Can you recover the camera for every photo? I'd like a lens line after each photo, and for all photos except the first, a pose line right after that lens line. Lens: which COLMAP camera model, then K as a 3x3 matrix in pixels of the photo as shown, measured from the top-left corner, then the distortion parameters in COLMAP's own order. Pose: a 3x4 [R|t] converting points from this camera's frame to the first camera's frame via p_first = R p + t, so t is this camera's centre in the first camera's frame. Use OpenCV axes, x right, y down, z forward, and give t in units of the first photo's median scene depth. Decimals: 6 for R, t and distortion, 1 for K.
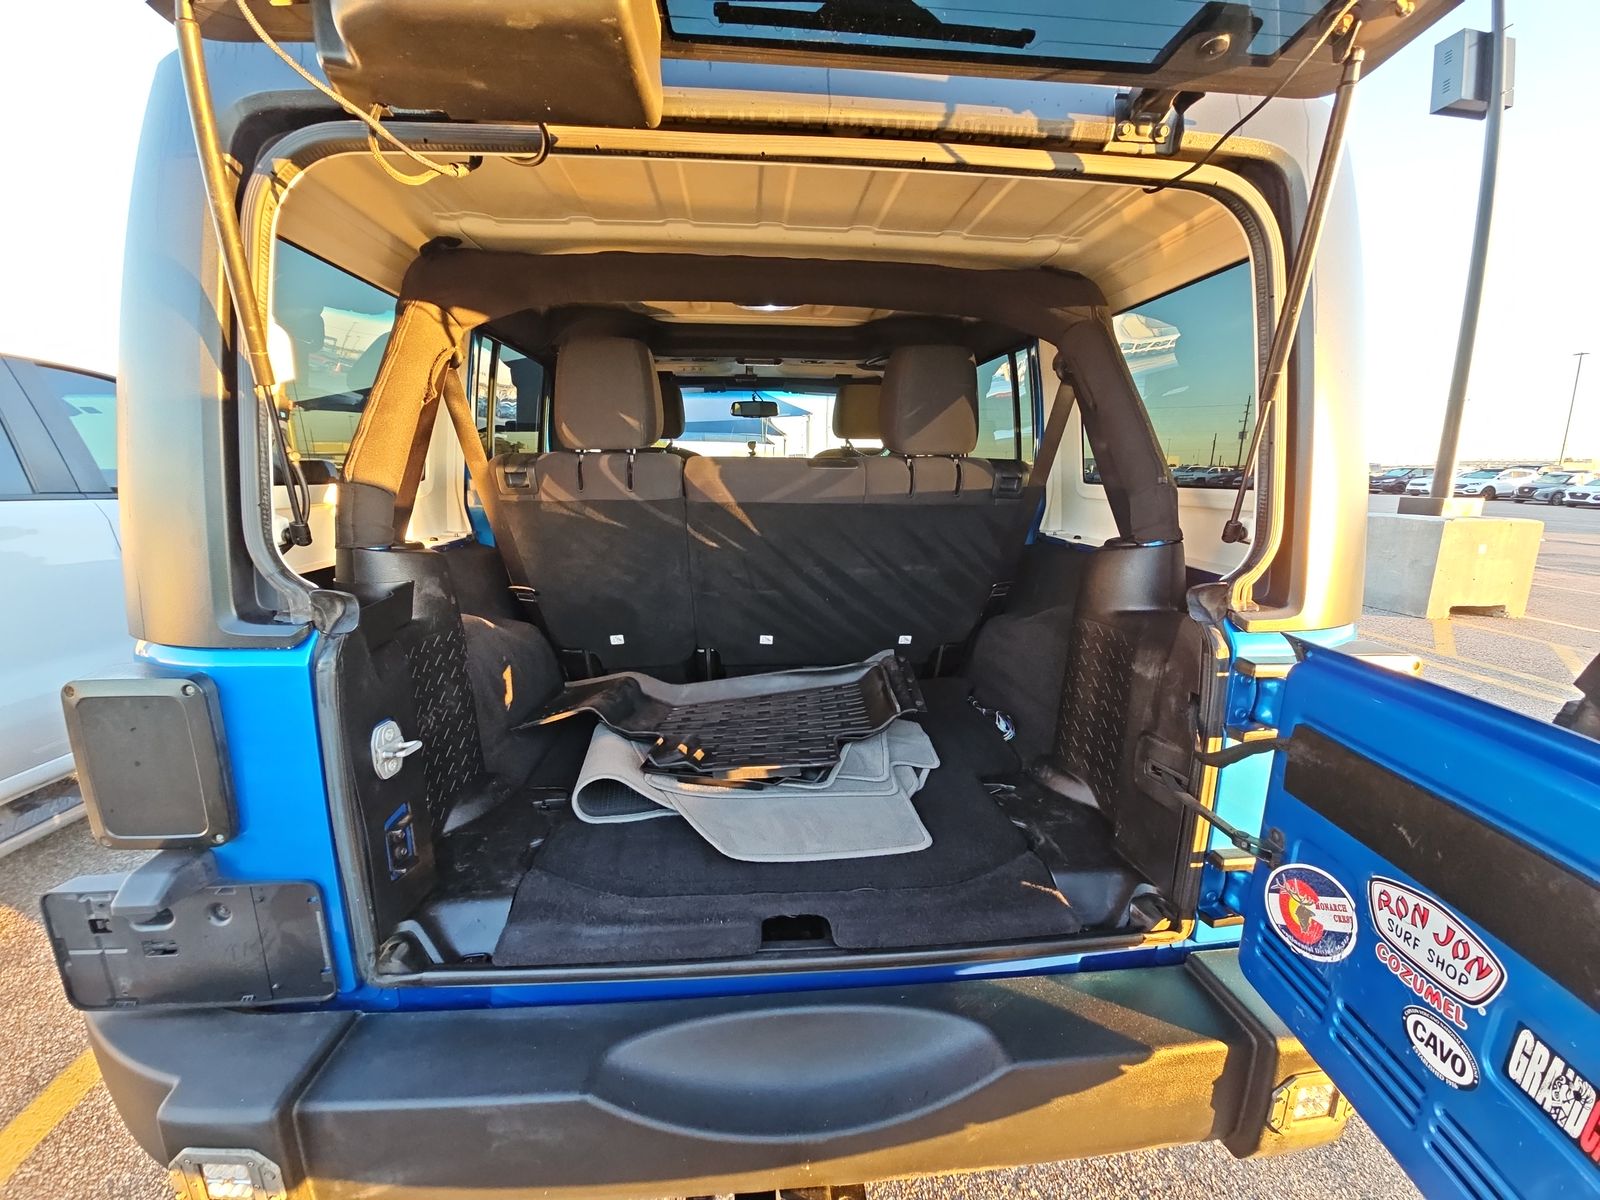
lens RADIAL K [[645.8, 0, 803.5], [0, 645.8, 610.2], [0, 0, 1]] dist [0.031428, -0.020711]
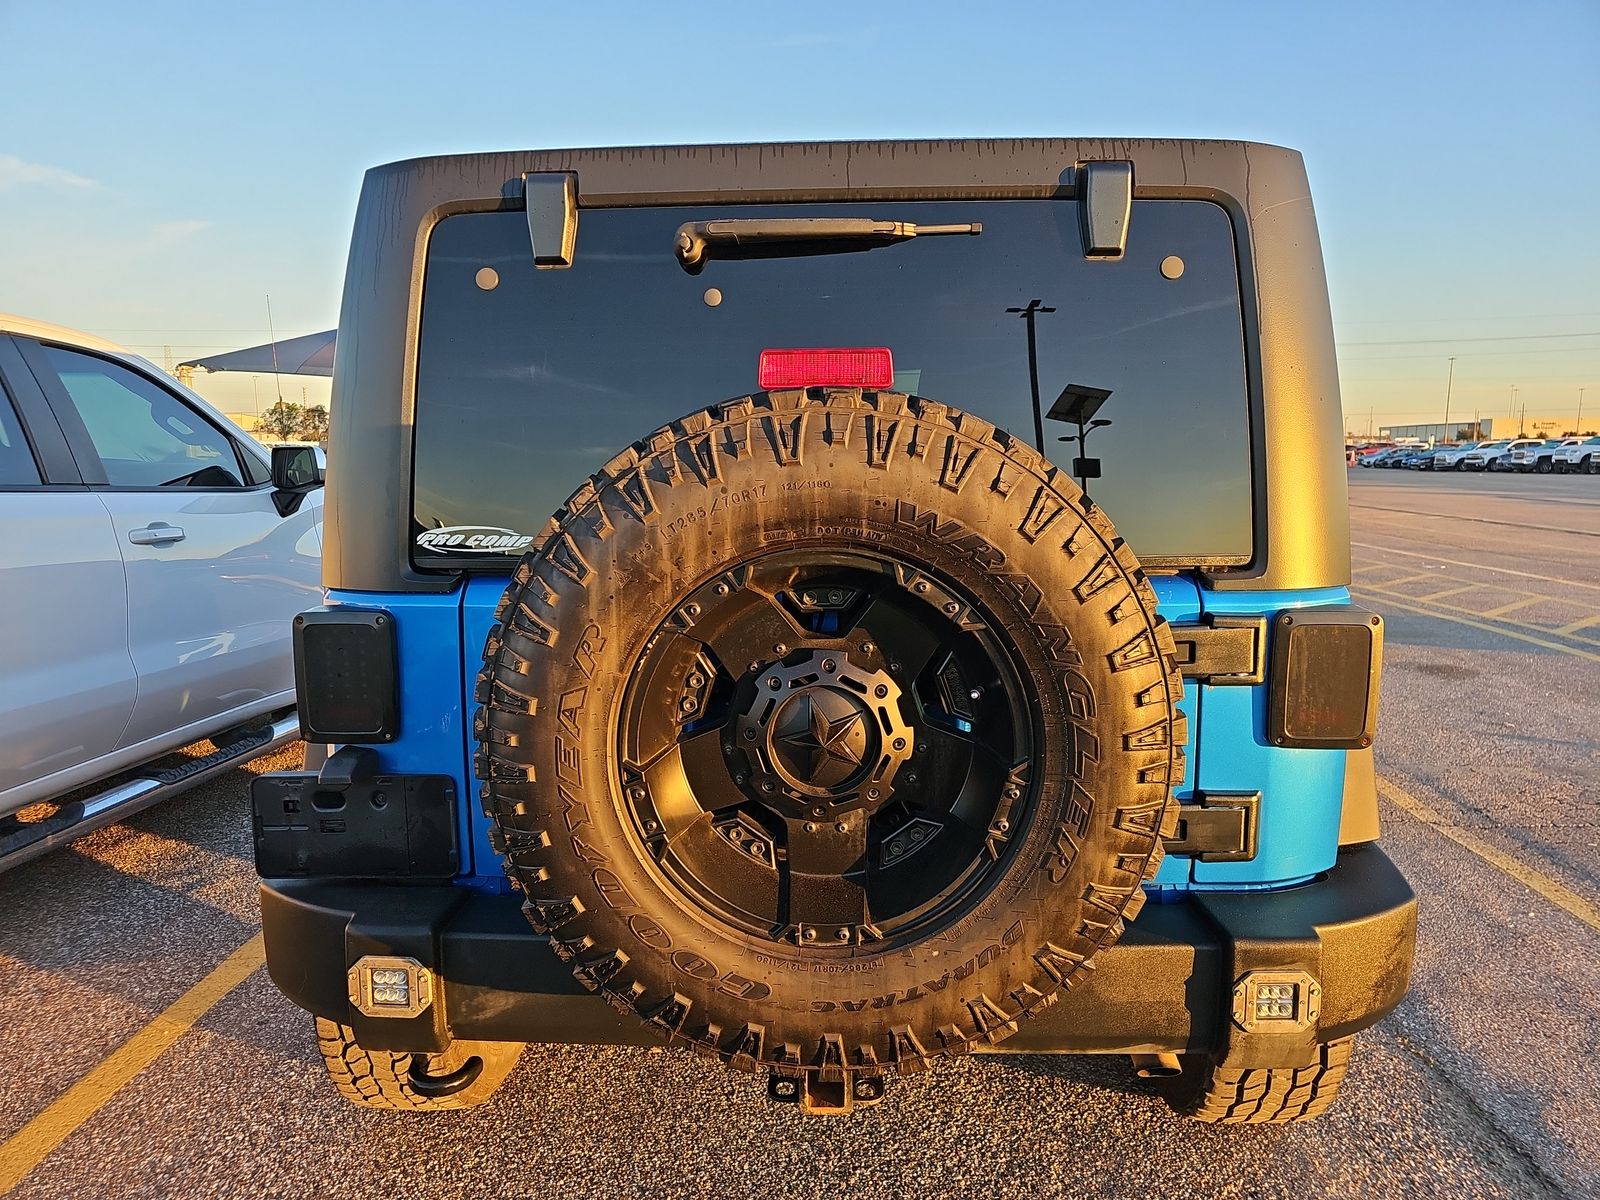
lens RADIAL K [[1075.2, 0, 800.0], [0, 1075.2, 600.0], [0, 0, 1]] dist [0.028635, 0.000472]
pose [[0.992826, 0.006498, -0.119388, 0.177290], [-0.015405, 0.997151, -0.073839, 0.202656], [0.118568, 0.075148, 0.990098, -0.993792]]
